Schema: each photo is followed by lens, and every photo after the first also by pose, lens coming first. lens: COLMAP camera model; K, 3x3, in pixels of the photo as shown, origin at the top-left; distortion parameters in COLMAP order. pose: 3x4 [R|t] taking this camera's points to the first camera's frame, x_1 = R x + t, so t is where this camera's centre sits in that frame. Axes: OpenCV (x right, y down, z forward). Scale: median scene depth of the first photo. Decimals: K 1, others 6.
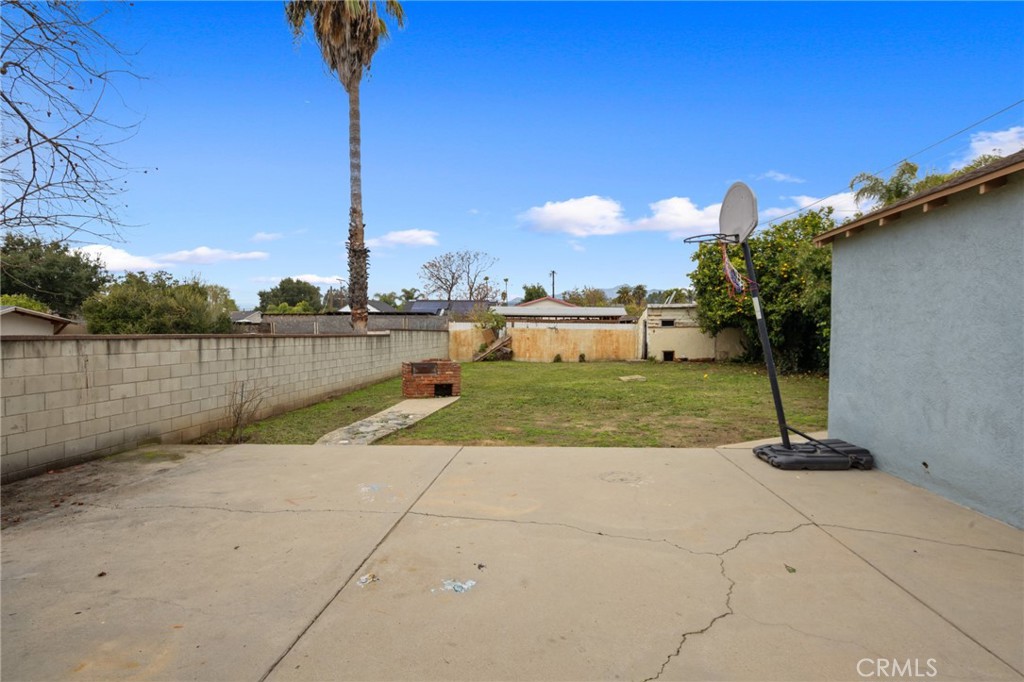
lens RADIAL K [[494.9, 0, 518.2], [0, 494.9, 342.1], [0, 0, 1]] dist [0.002152, -0.001157]
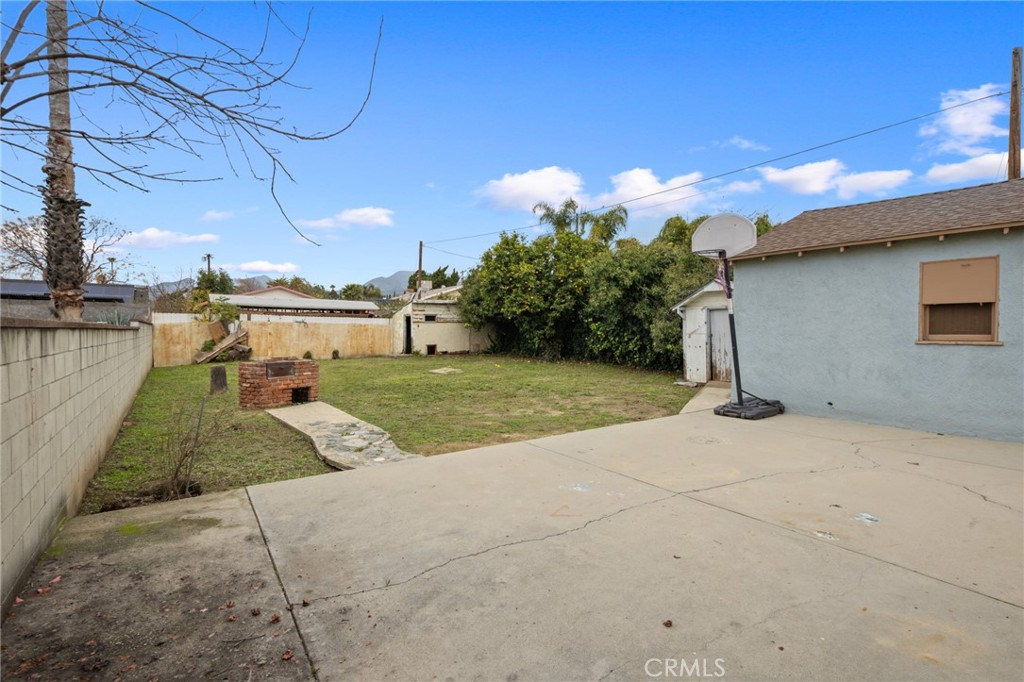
lens RADIAL K [[494.9, 0, 518.2], [0, 494.9, 342.1], [0, 0, 1]] dist [0.002152, -0.001157]
pose [[0.773700, -0.015161, 0.633371, -0.221982], [0.010549, 0.999883, 0.011048, 0.002489], [-0.633464, -0.001866, 0.773770, 0.080892]]
